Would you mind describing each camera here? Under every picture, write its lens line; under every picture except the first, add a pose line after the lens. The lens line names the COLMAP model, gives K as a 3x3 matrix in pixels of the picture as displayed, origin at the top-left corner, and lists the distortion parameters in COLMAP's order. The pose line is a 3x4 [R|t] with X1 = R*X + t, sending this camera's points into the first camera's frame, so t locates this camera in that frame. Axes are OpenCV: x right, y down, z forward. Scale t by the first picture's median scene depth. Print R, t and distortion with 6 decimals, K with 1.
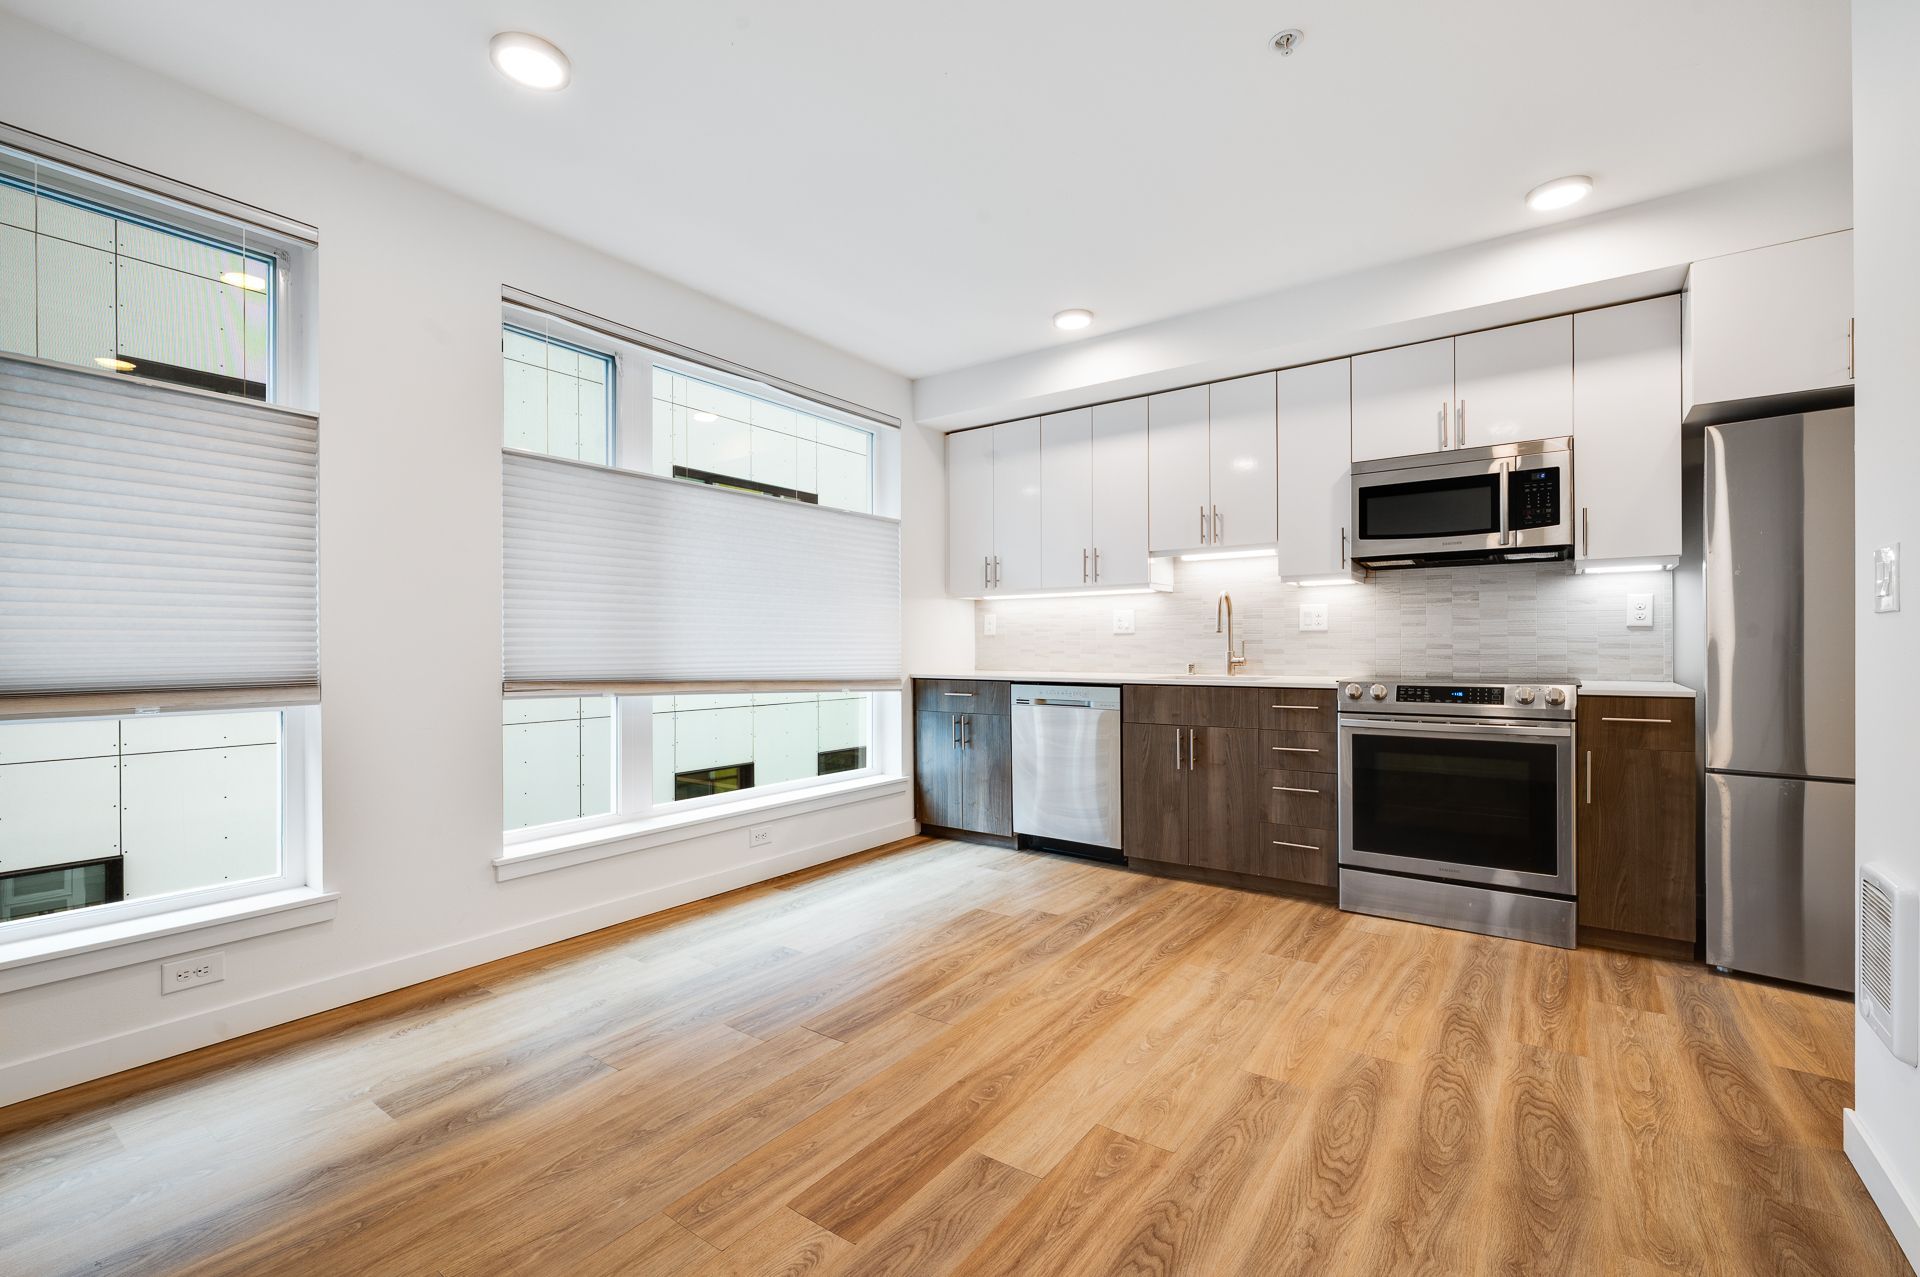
lens RADIAL K [[831.1, 0, 964.6], [0, 831.1, 646.1], [0, 0, 1]] dist [-0.000869, -0.000128]
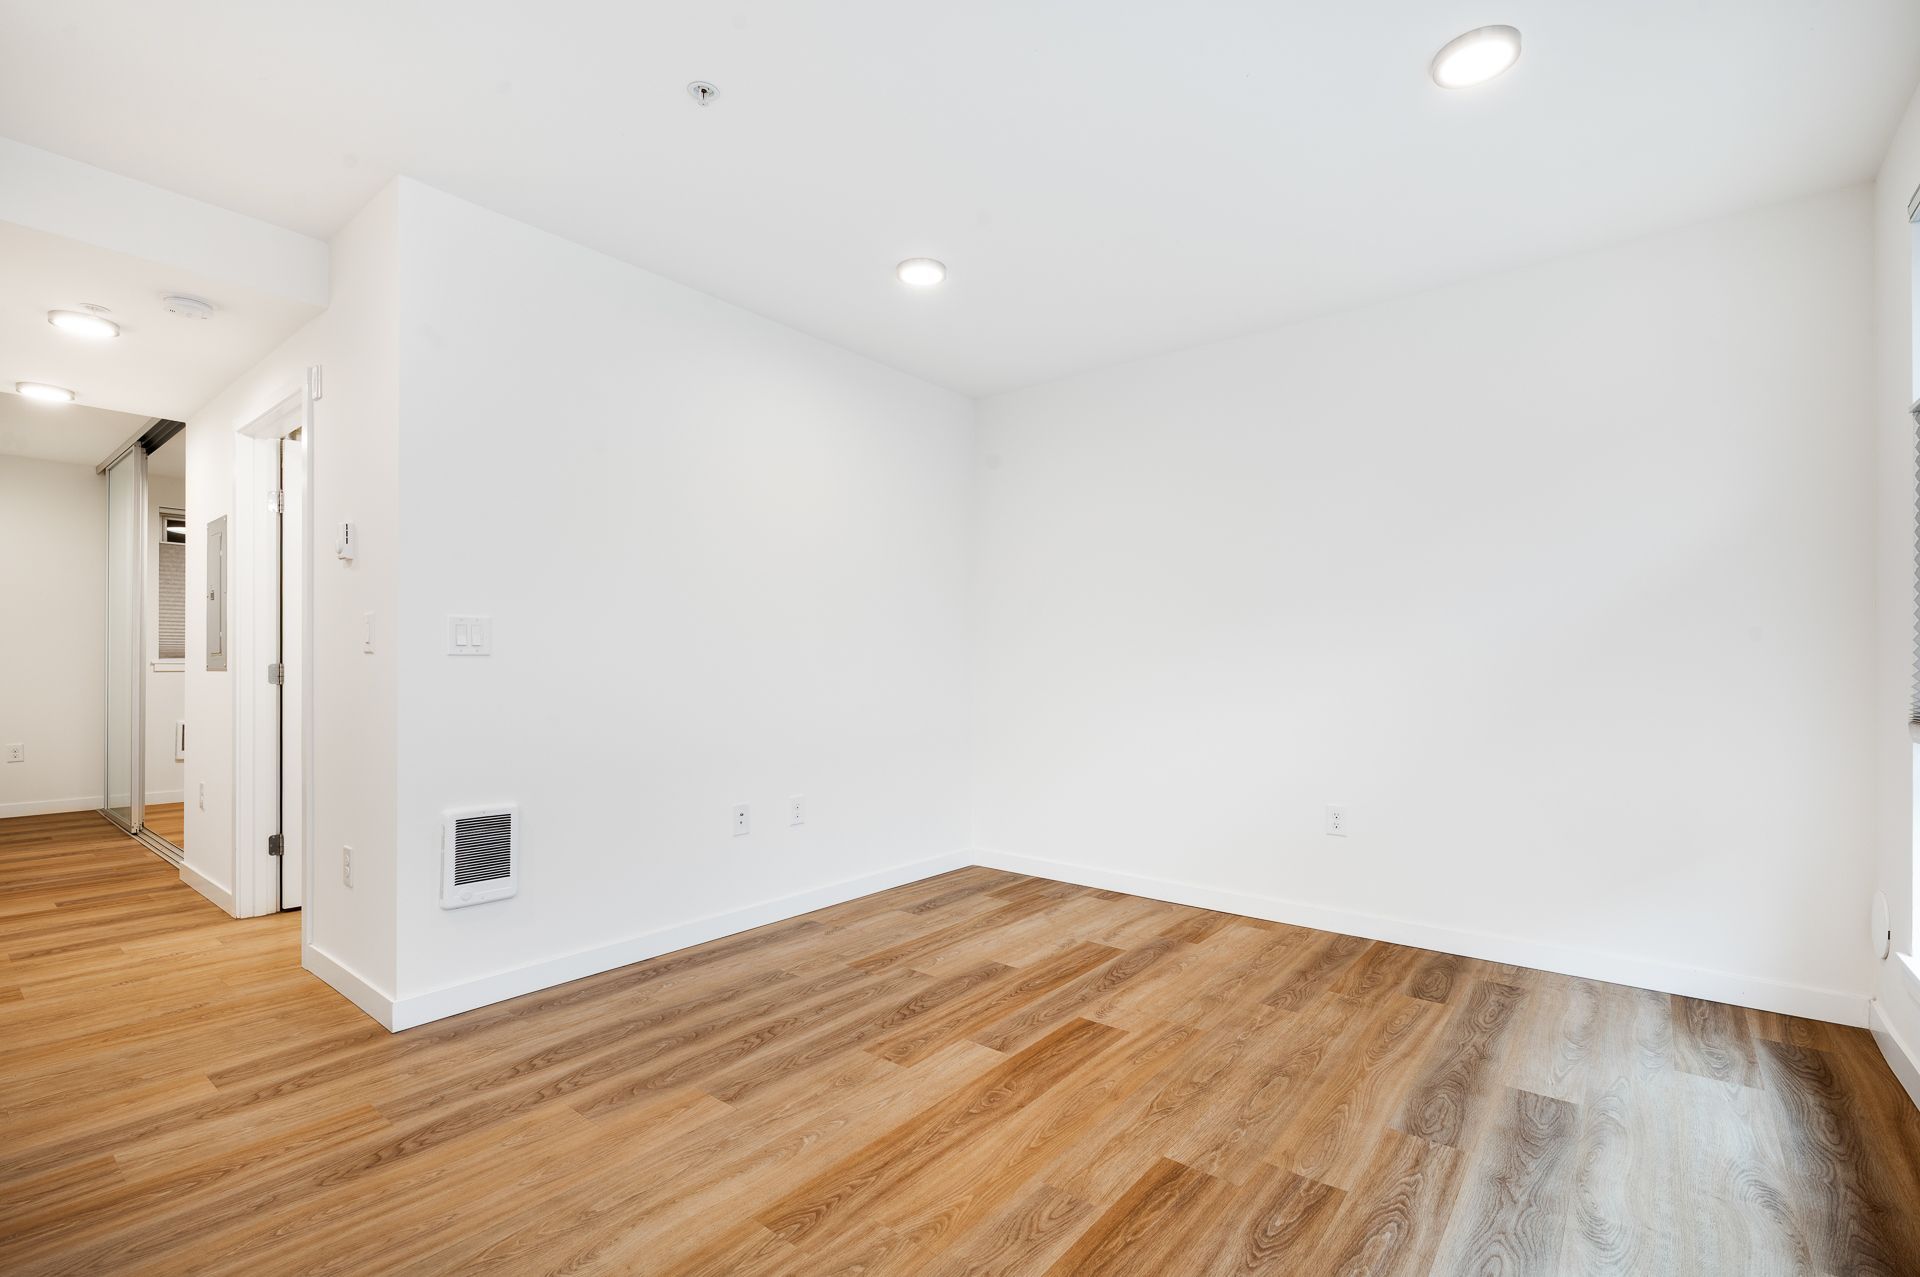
lens RADIAL K [[863.6, 0, 967.1], [0, 863.6, 661.5], [0, 0, 1]] dist [-0.001586, -0.000634]
pose [[-0.998831, 0.002411, 0.048269, 0.005951], [0.002213, 0.999989, -0.004149, -0.008808], [-0.048278, -0.004037, -0.998826, 1.293911]]
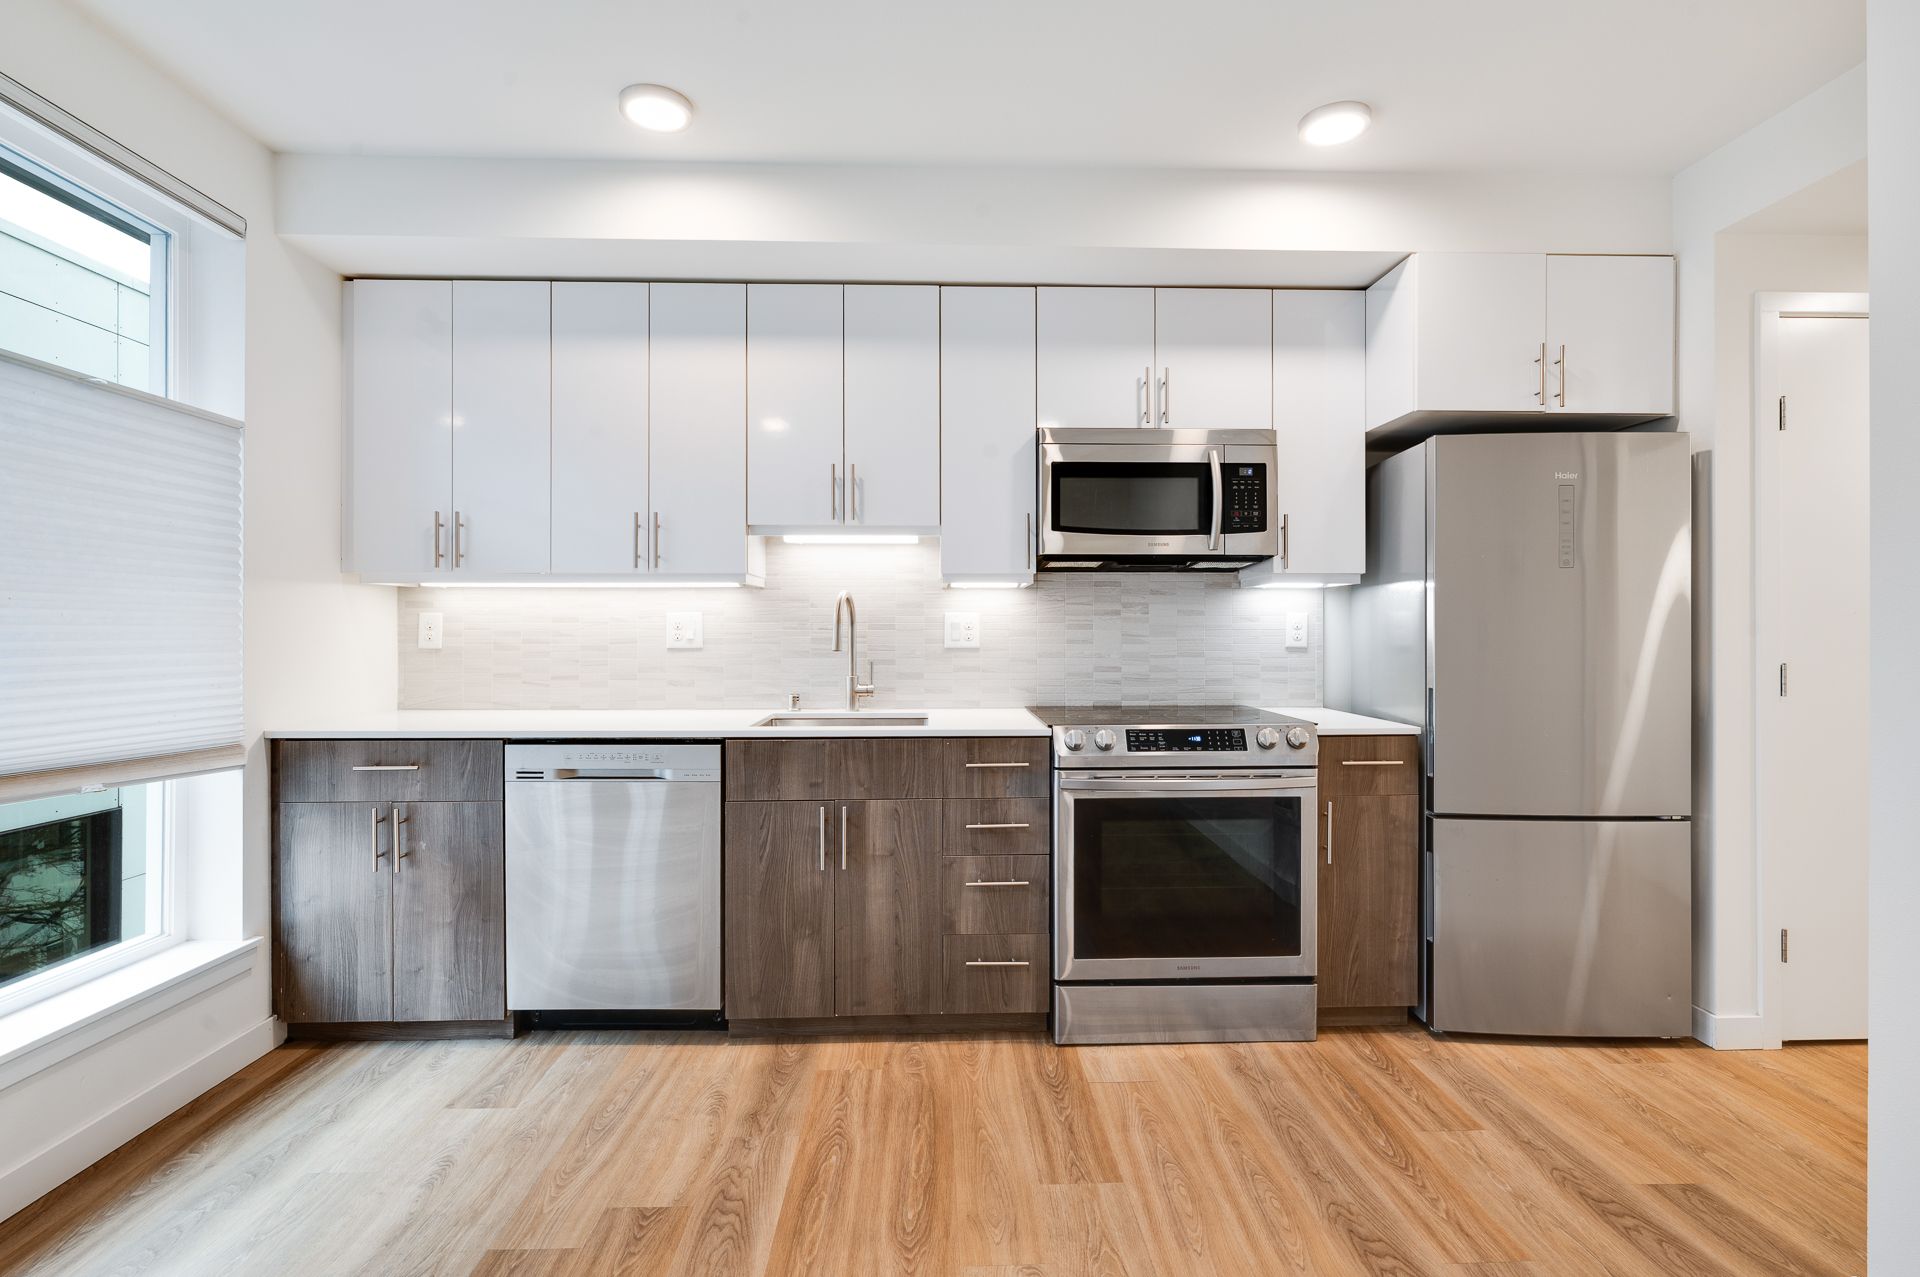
lens RADIAL K [[889.2, 0, 960.7], [0, 889.2, 630.6], [0, 0, 1]] dist [0.000232, -0.000280]
pose [[0.791264, 0.004827, 0.611455, -0.087772], [-0.002919, 0.999987, -0.004118, -0.037901], [-0.611468, 0.001474, 0.791268, 0.450990]]
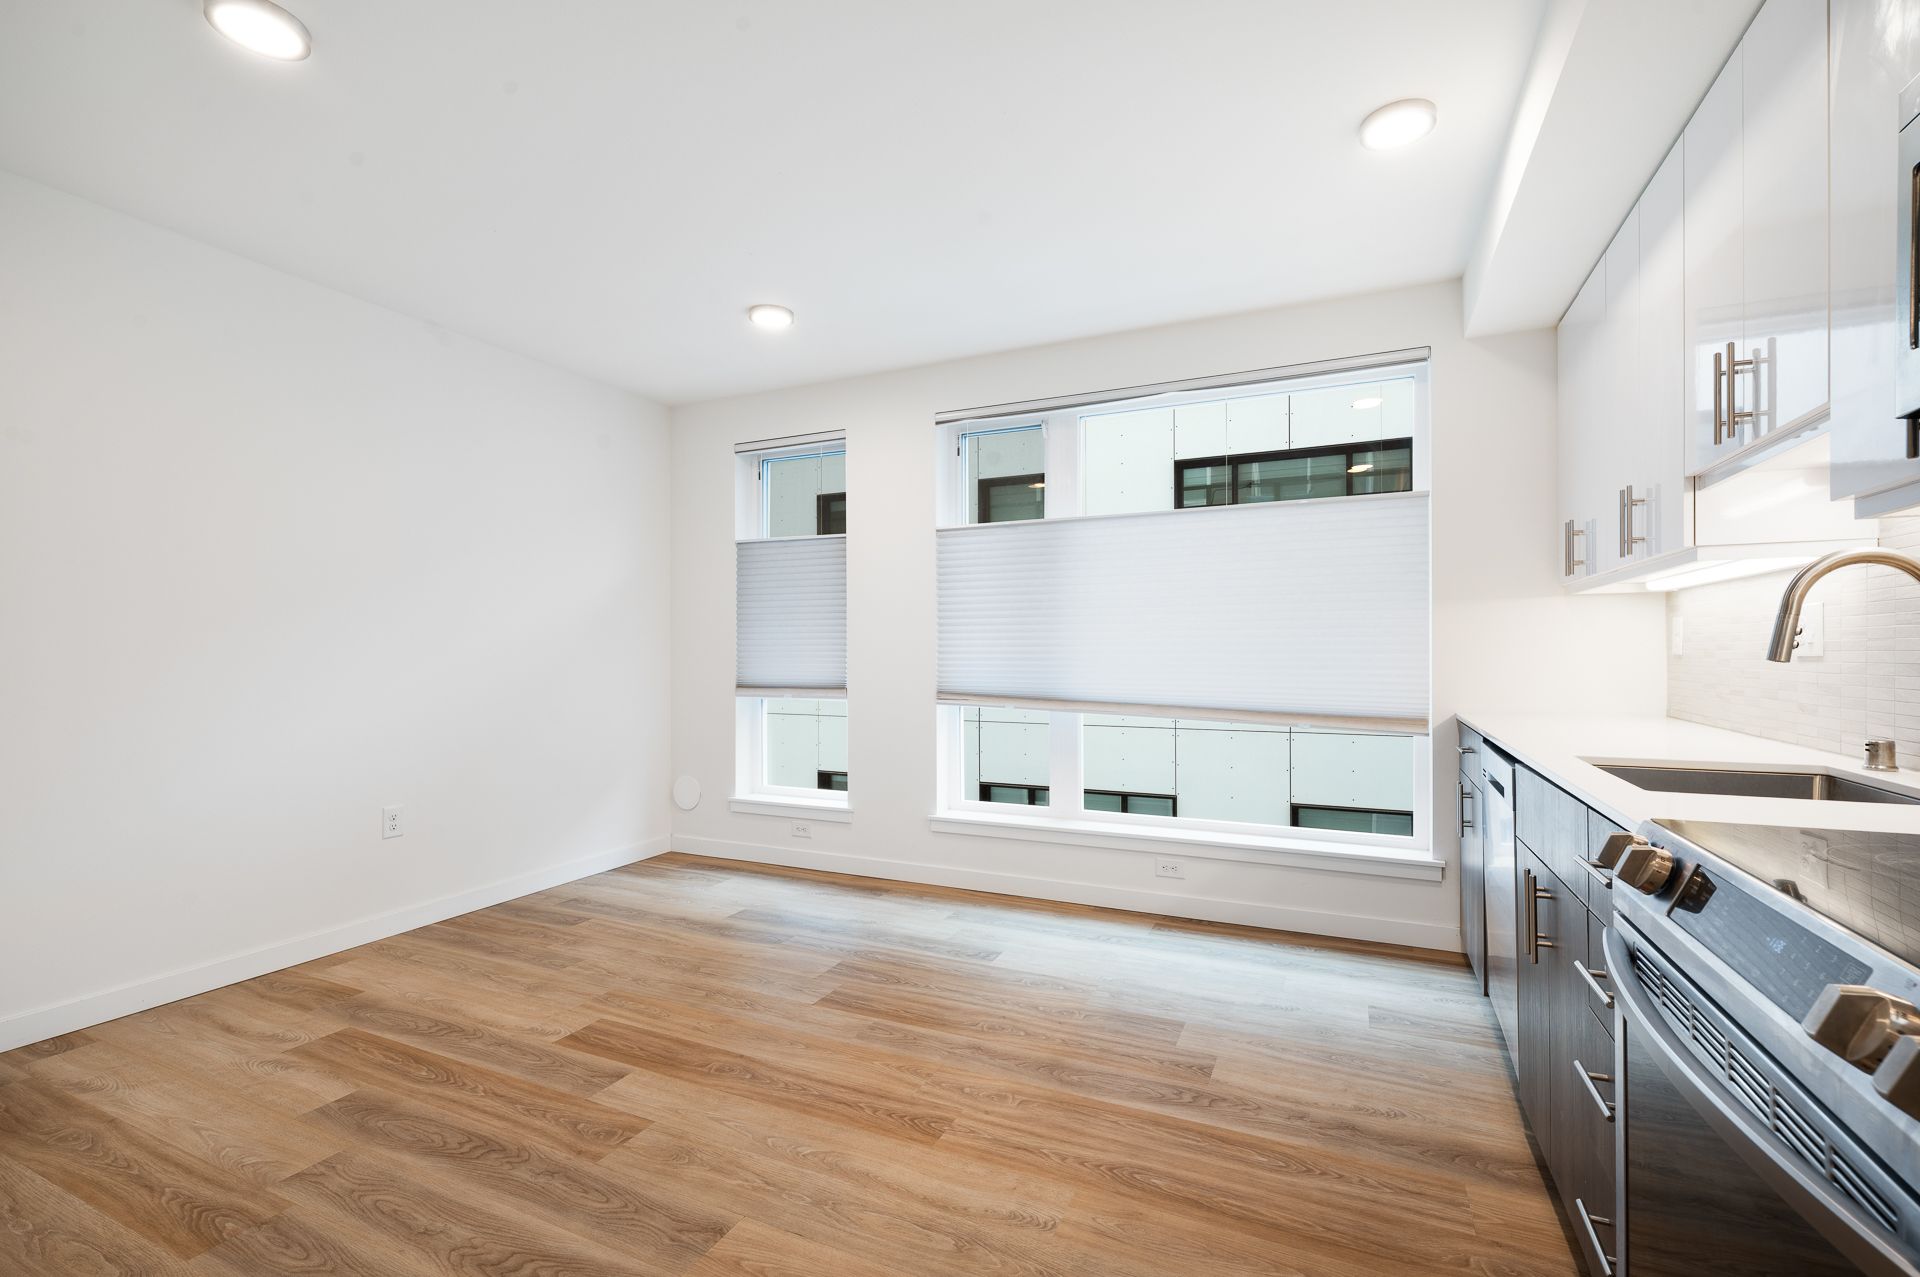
lens RADIAL K [[831.1, 0, 964.1], [0, 831.1, 648.6], [0, 0, 1]] dist [-0.000869, -0.000128]
pose [[0.191852, 0.001340, -0.981423, 0.751645], [0.000708, 0.999999, 0.001504, -0.029447], [0.981424, -0.000983, 0.191851, 0.681169]]
